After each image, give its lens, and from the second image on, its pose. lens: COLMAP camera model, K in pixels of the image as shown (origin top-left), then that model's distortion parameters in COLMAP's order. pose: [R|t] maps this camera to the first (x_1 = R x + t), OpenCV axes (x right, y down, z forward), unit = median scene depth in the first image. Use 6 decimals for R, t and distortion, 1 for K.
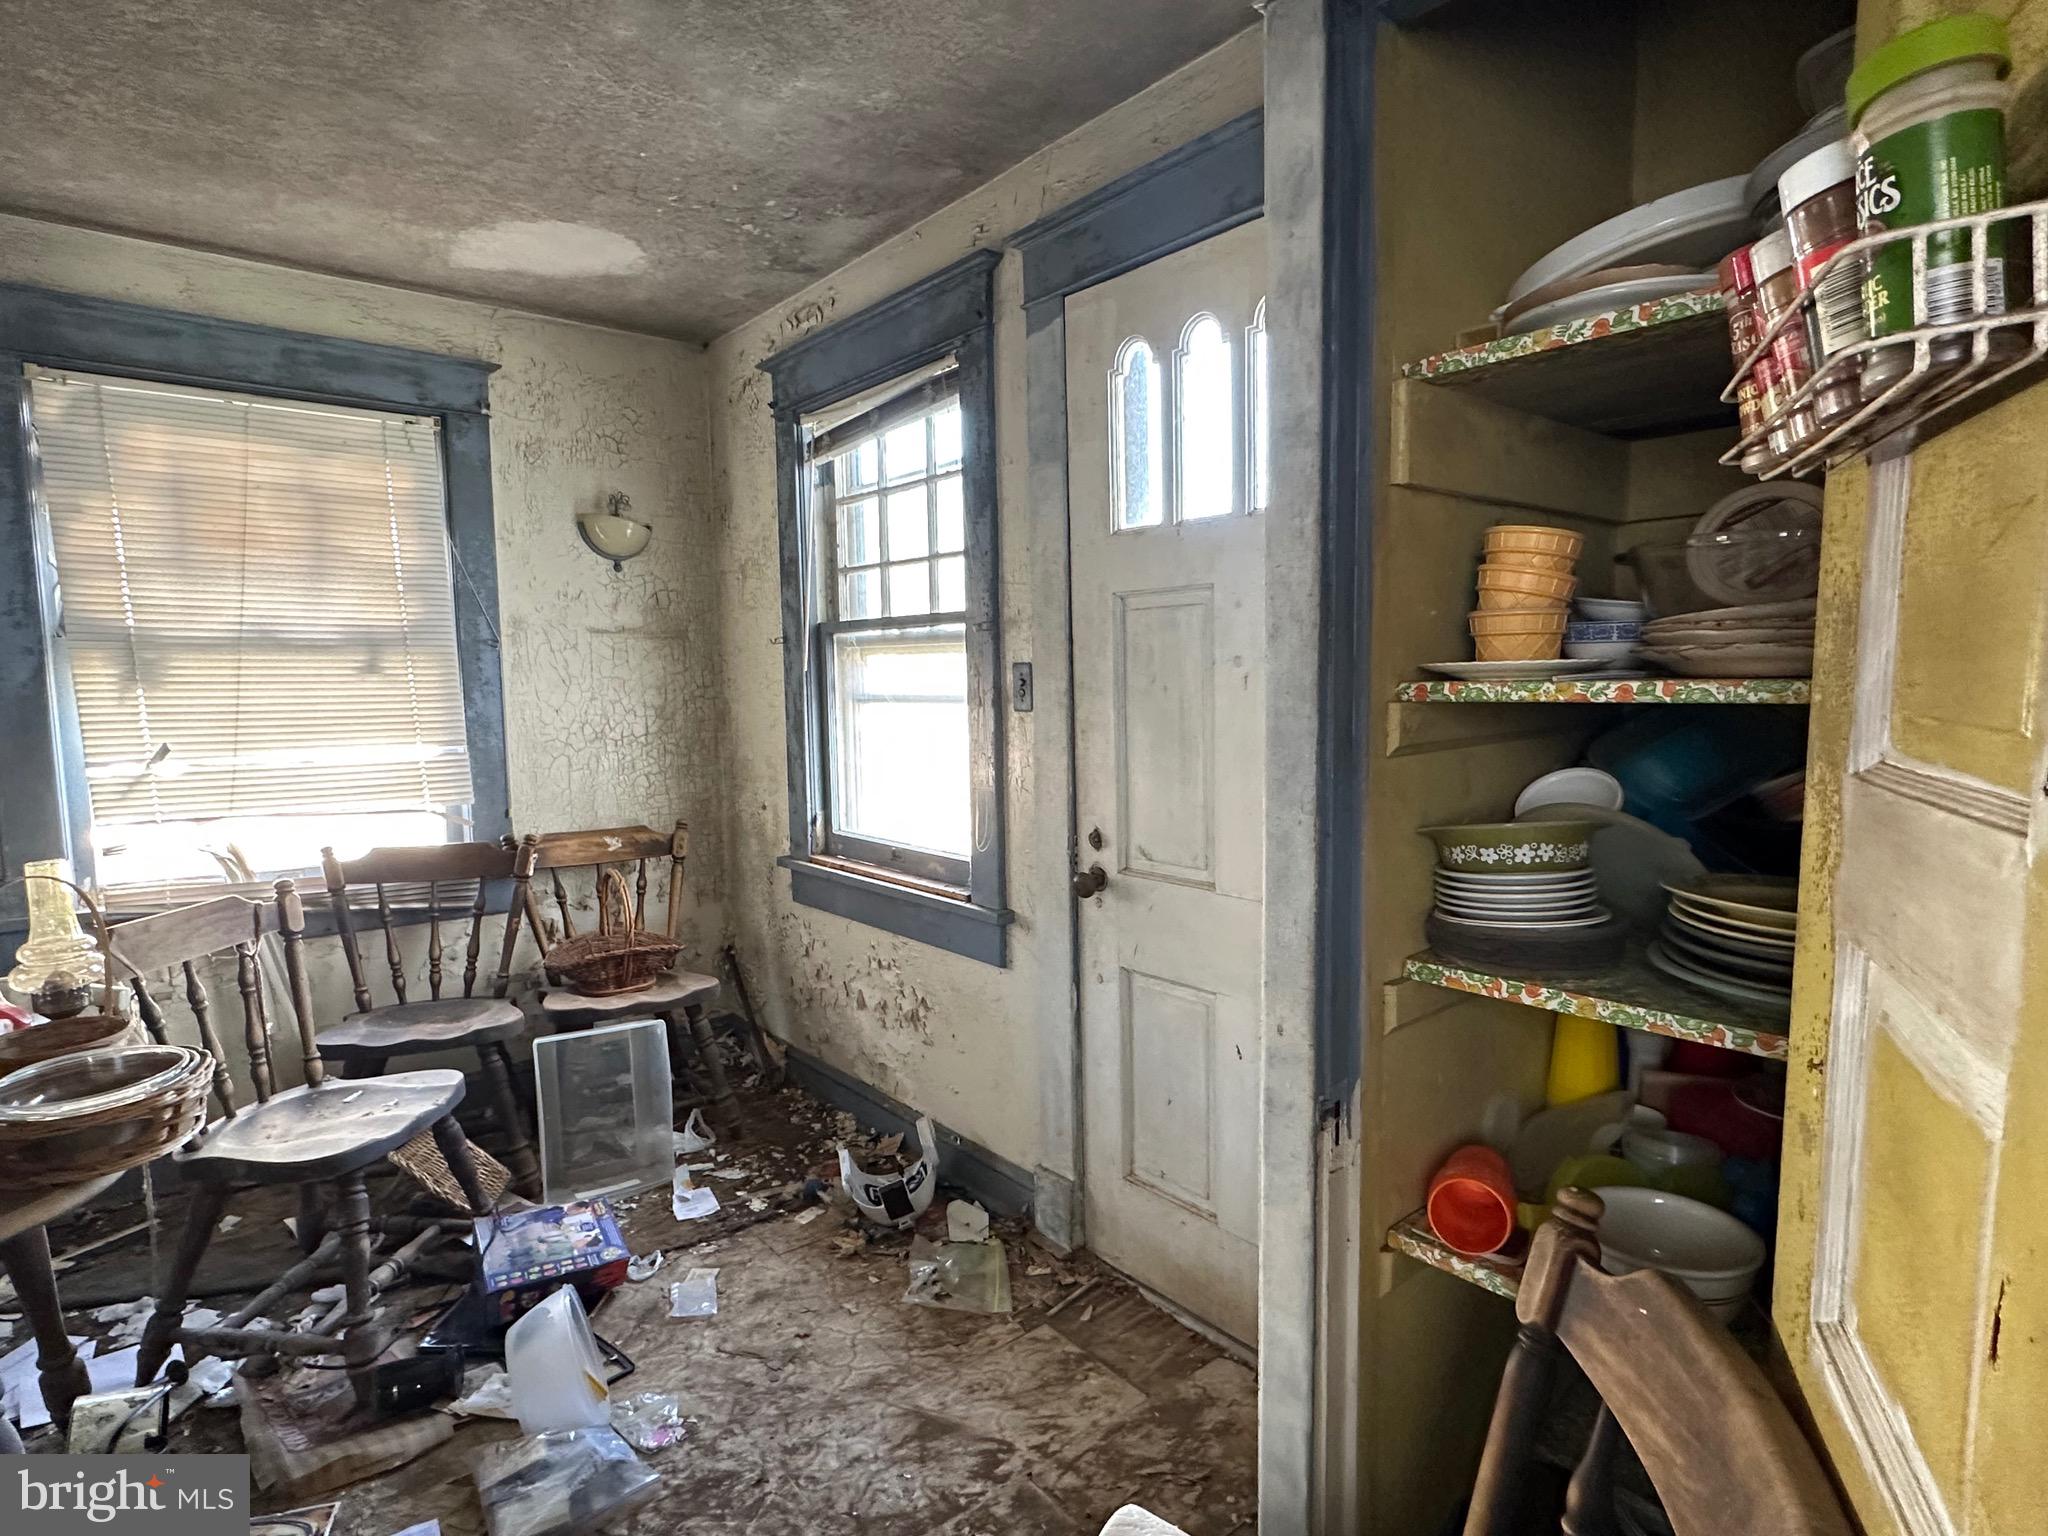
lens RADIAL K [[1087.8, 0, 1020.4], [0, 1087.8, 767.7], [0, 0, 1]] dist [0.002593, 0.001855]
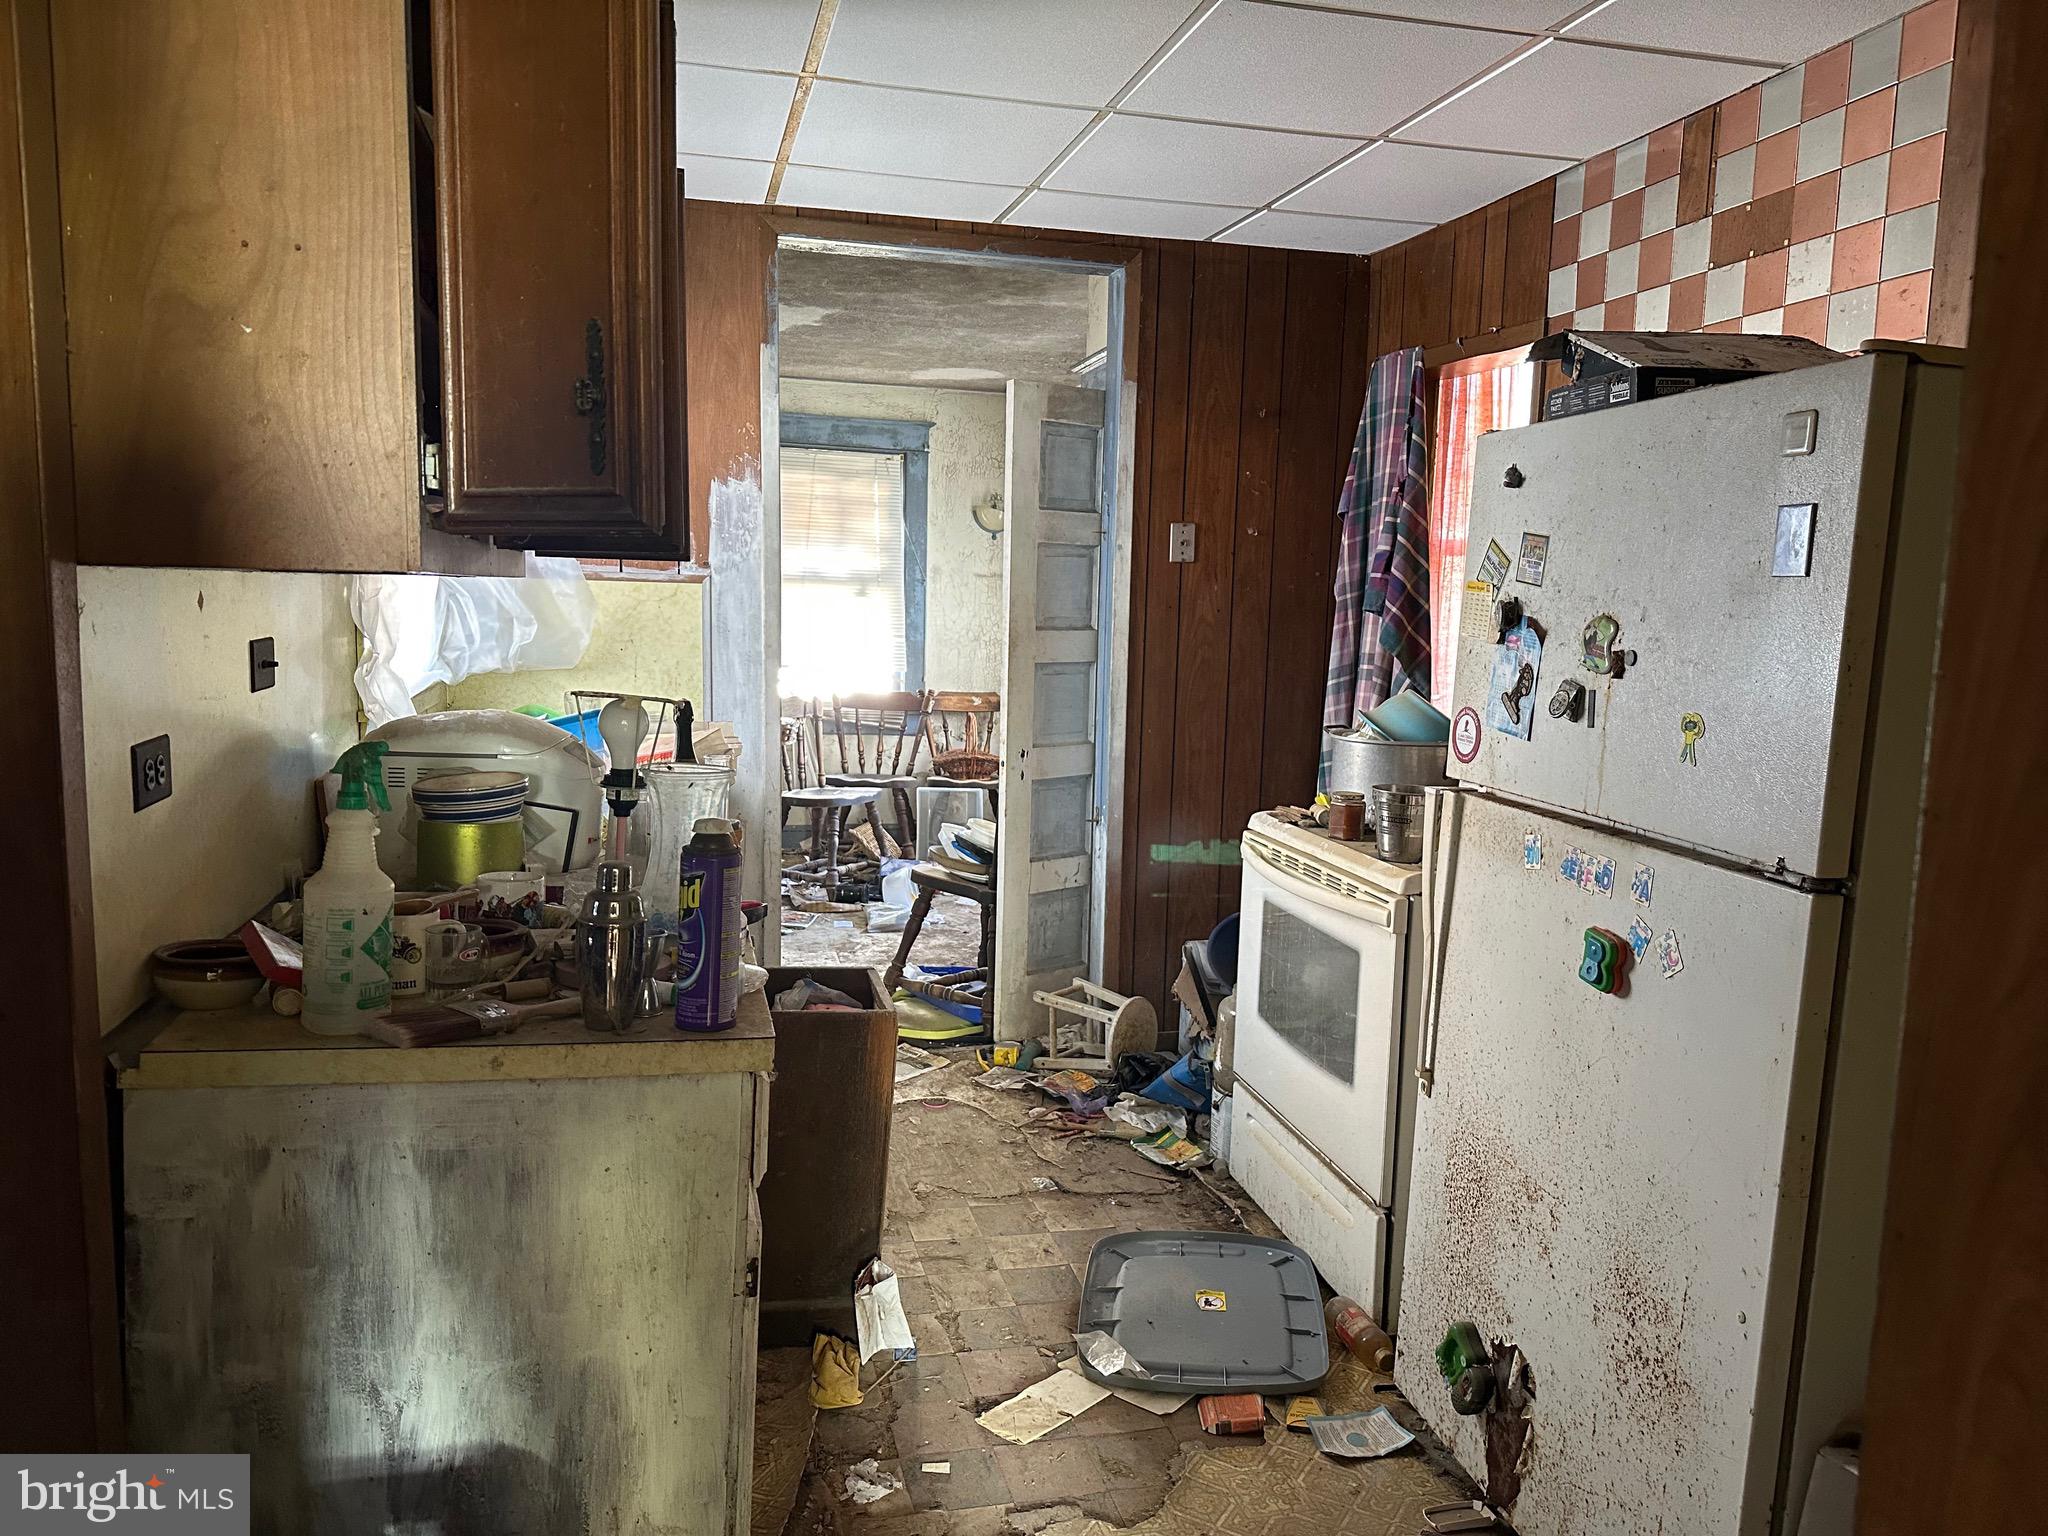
lens RADIAL K [[1419.5, 0, 995.4], [0, 1419.5, 765.0], [0, 0, 1]] dist [0.094023, -0.133290]
pose [[0.897652, 0.076219, -0.434065, 0.723021], [-0.073000, 0.997041, 0.024108, 0.132022], [0.434618, 0.010046, 0.900559, -1.142547]]
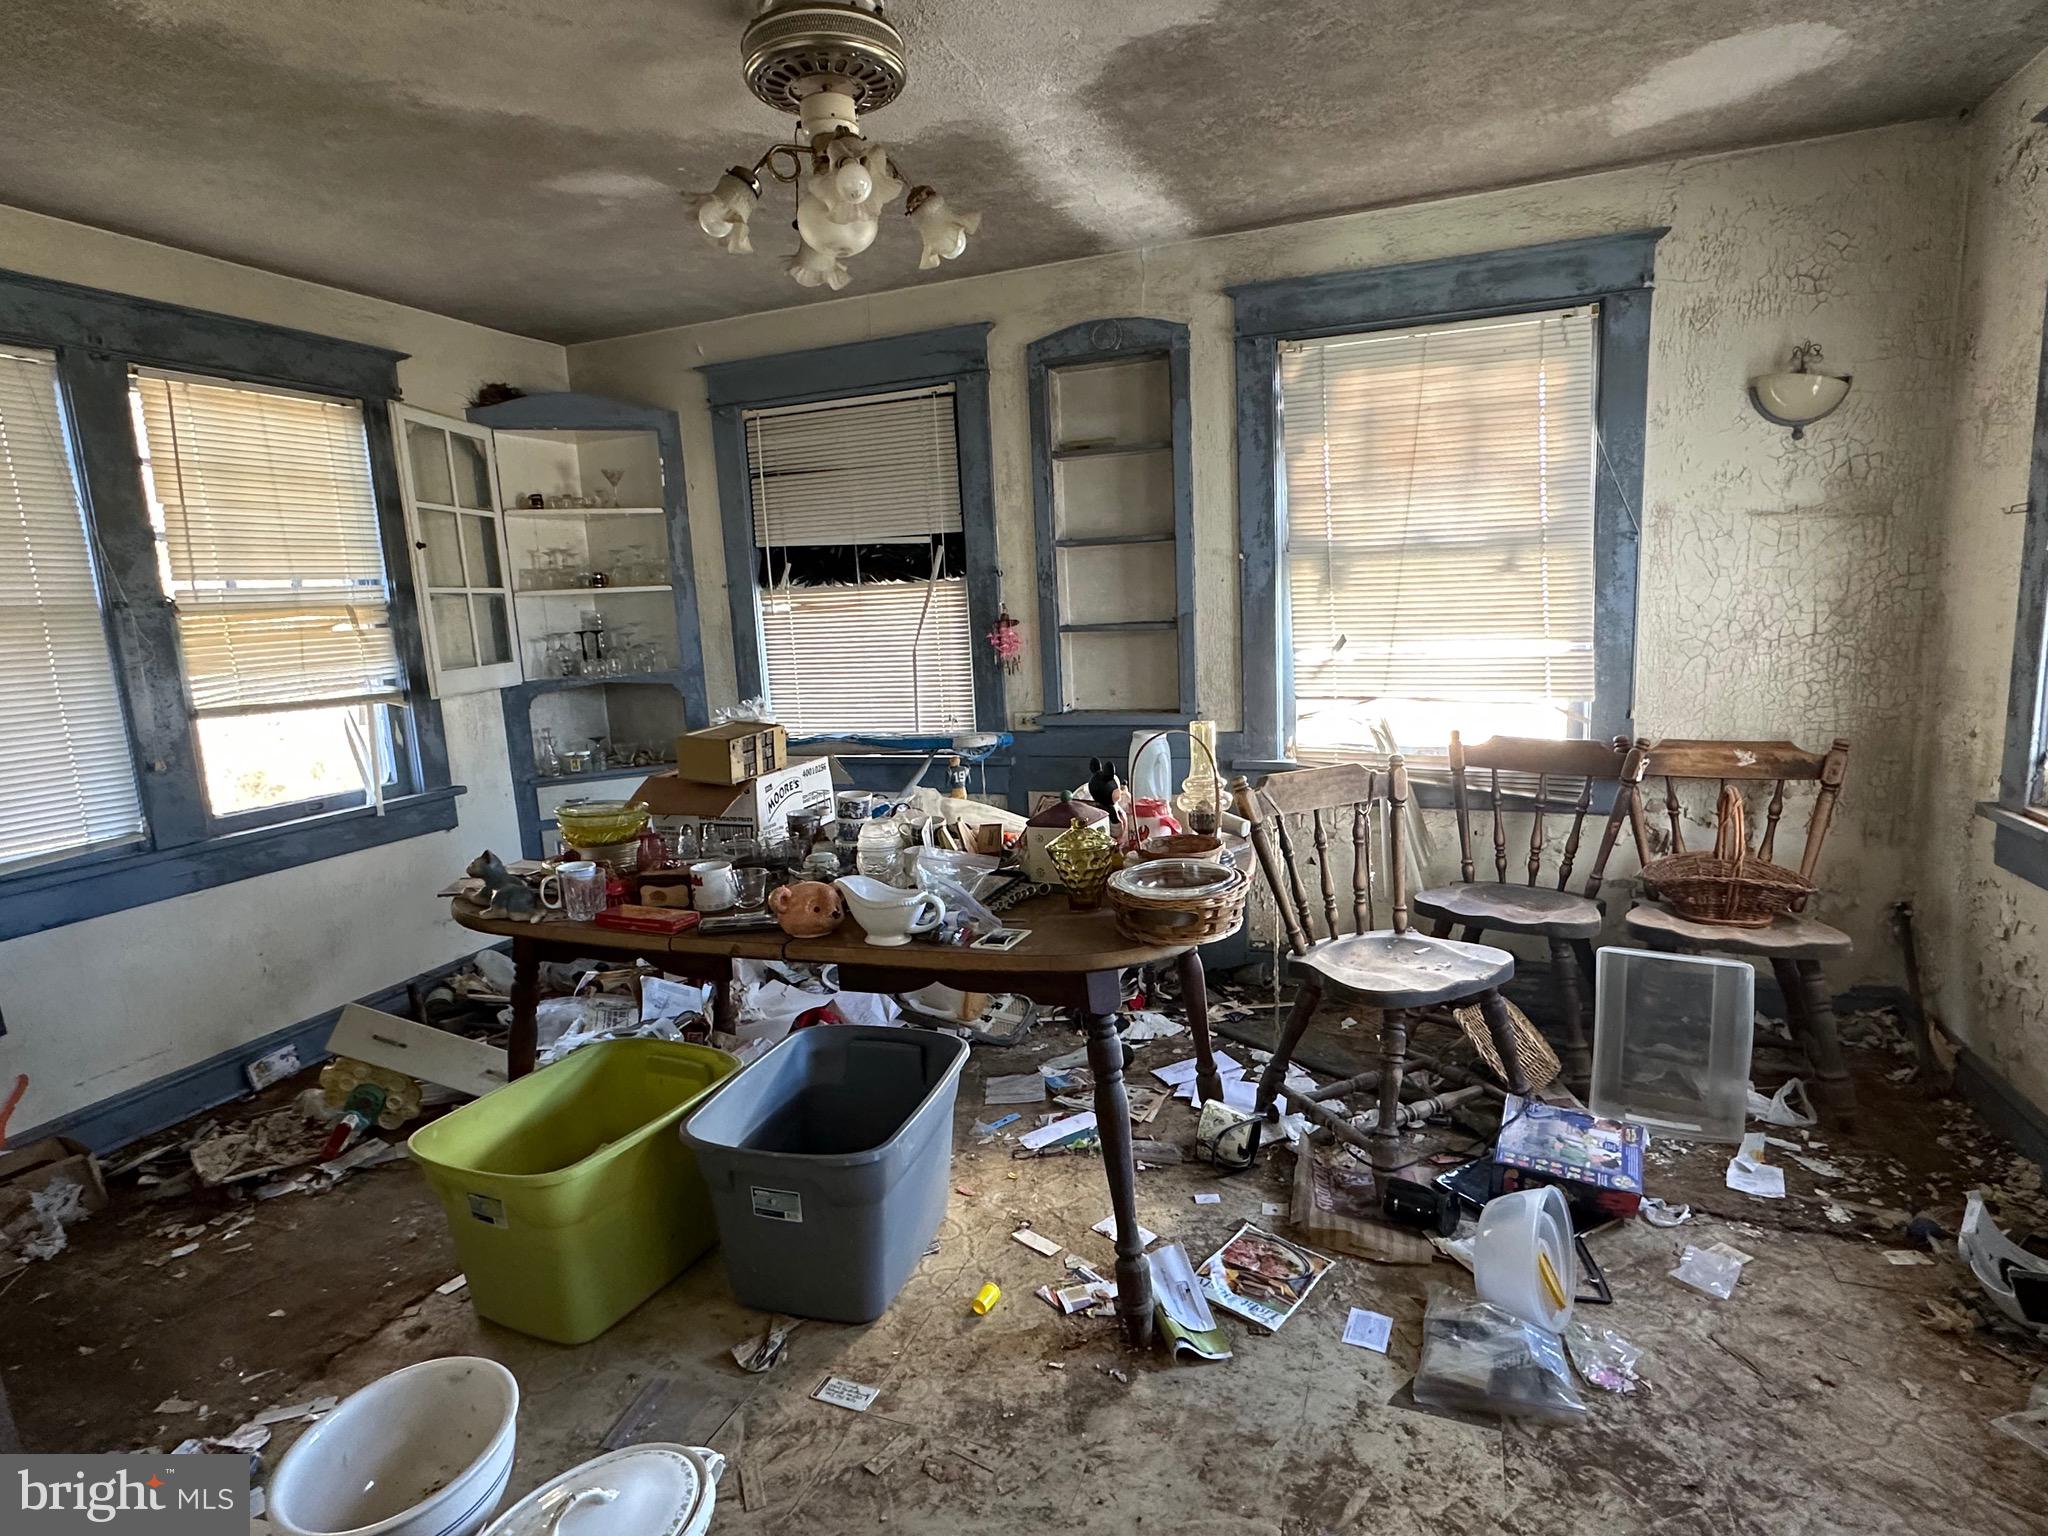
lens RADIAL K [[1087.8, 0, 1020.4], [0, 1087.8, 767.7], [0, 0, 1]] dist [0.002593, 0.001855]
pose [[0.495322, 0.126356, -0.859471, 0.110335], [-0.039505, 0.991618, 0.123016, -0.009454], [0.867811, -0.026979, 0.496162, 0.060119]]
